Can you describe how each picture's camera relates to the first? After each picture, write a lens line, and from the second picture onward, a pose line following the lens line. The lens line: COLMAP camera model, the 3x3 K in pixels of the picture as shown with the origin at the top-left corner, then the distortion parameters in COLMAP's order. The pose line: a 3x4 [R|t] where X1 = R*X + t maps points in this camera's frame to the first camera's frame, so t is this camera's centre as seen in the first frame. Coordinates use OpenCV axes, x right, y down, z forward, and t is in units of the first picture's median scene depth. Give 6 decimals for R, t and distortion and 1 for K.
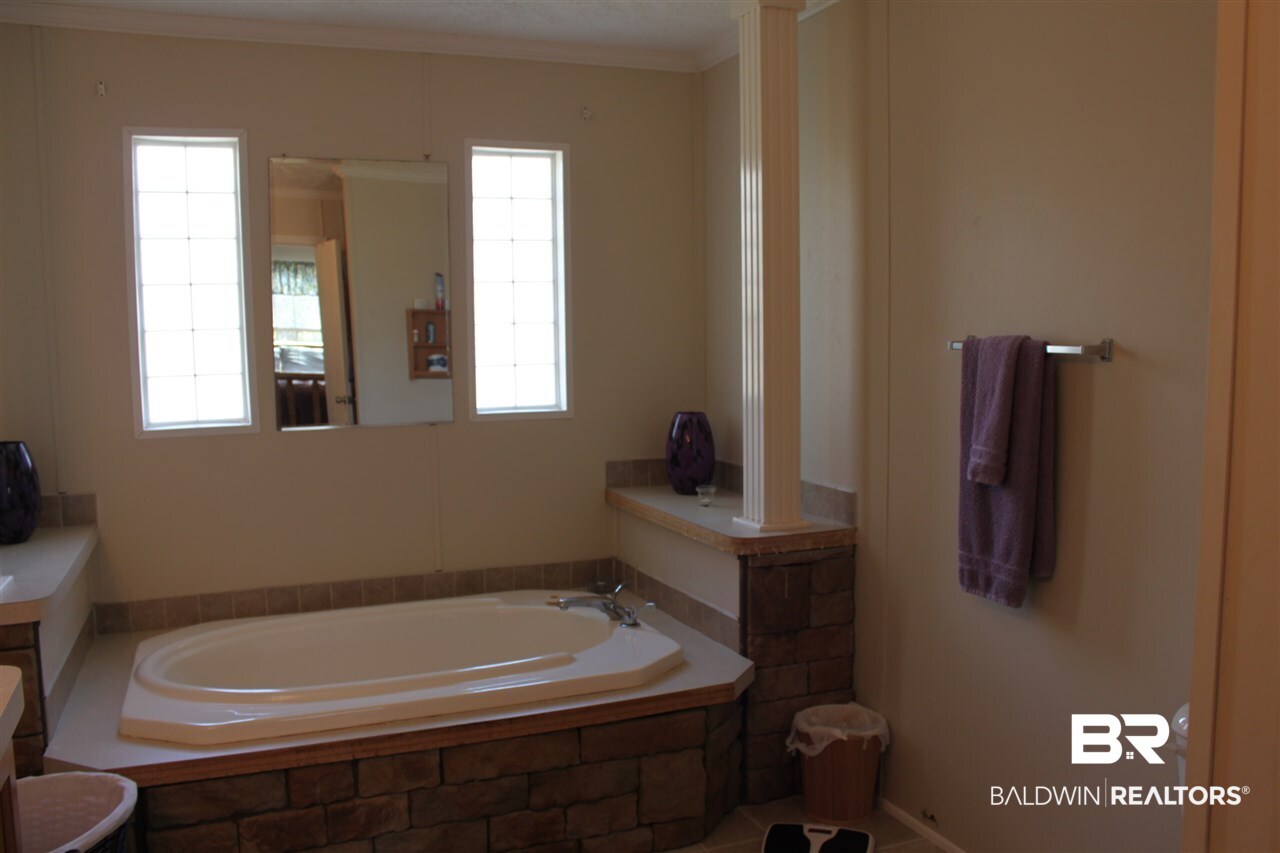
lens RADIAL K [[1018.0, 0, 640.0], [0, 1018.0, 426.5], [0, 0, 1]] dist [-0.171834, 0.125095]
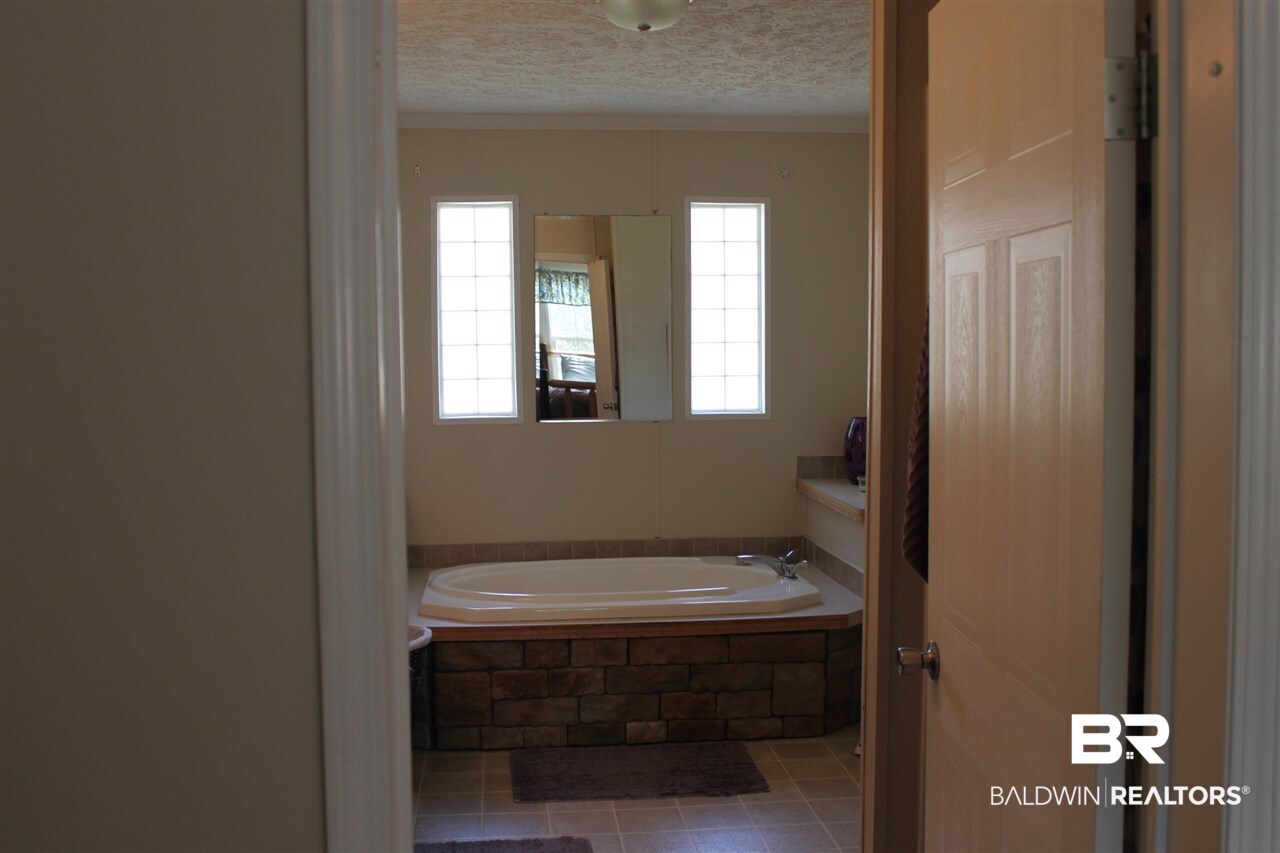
lens RADIAL K [[1070.7, 0, 640.0], [0, 1070.7, 426.5], [0, 0, 1]] dist [-0.171310, 0.132275]
pose [[0.962591, 0.027162, -0.269593, 0.170600], [-0.031217, 0.999455, -0.010763, 0.024176], [0.269153, 0.018776, 0.962914, -0.370880]]
